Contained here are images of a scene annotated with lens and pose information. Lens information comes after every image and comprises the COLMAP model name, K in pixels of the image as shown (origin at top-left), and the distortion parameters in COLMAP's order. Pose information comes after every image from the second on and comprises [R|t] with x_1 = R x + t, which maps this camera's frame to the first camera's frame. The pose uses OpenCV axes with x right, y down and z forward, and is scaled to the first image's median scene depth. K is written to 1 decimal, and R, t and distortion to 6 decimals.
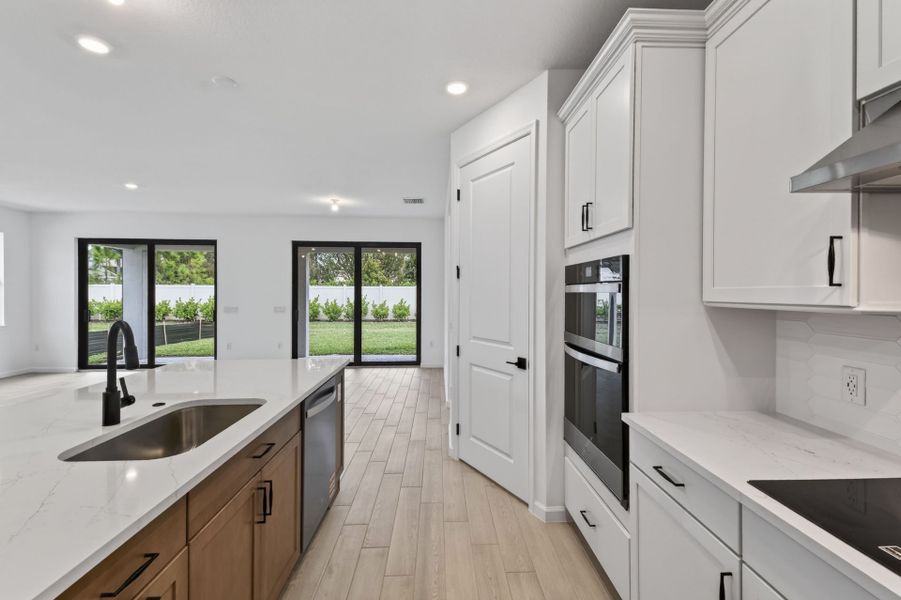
lens RADIAL K [[403.4, 0, 457.7], [0, 403.4, 294.0], [0, 0, 1]] dist [0.056635, -0.030263]
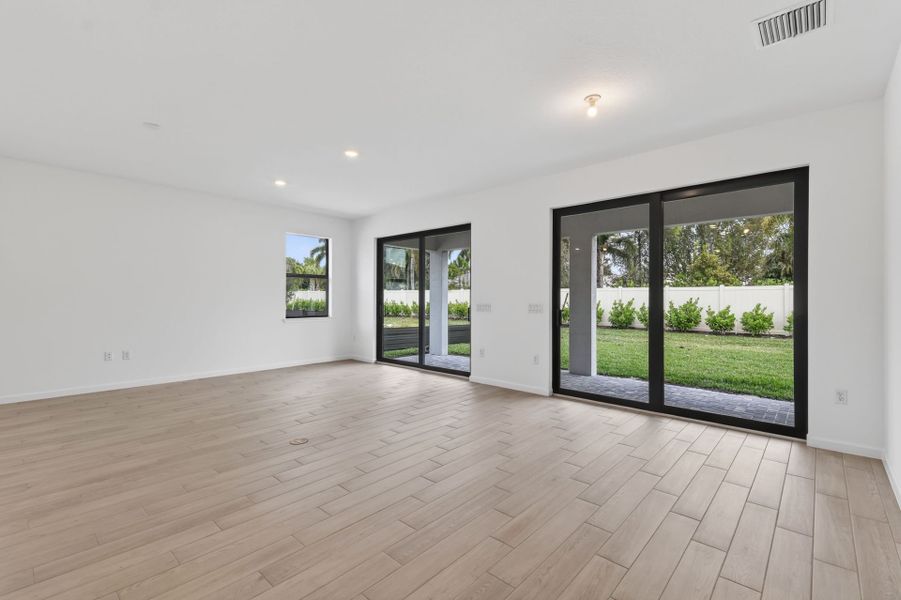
lens RADIAL K [[353.7, 0, 485.1], [0, 353.7, 302.5], [0, 0, 1]] dist [0.041526, -0.017818]
pose [[0.703748, 0.001361, -0.710448, -0.057293], [-0.005508, 0.999979, -0.003540, 0.026998], [0.710428, 0.006405, 0.703741, 0.454743]]
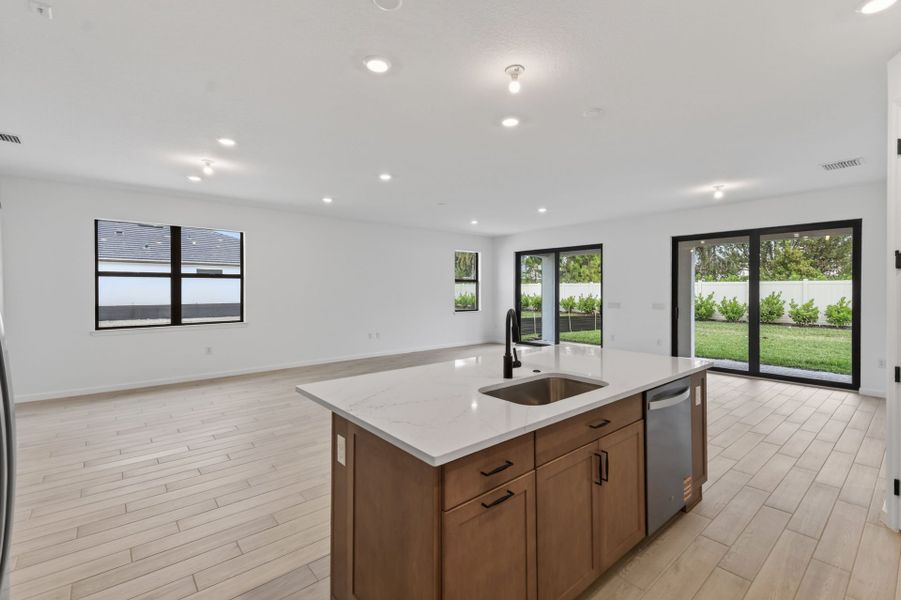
lens RADIAL K [[403.4, 0, 457.7], [0, 403.4, 294.0], [0, 0, 1]] dist [0.056635, -0.030263]
pose [[0.613752, 0.006669, -0.789470, 0.047834], [-0.000351, 0.999967, 0.008175, -0.000345], [0.789498, -0.004741, 0.613734, -0.009701]]
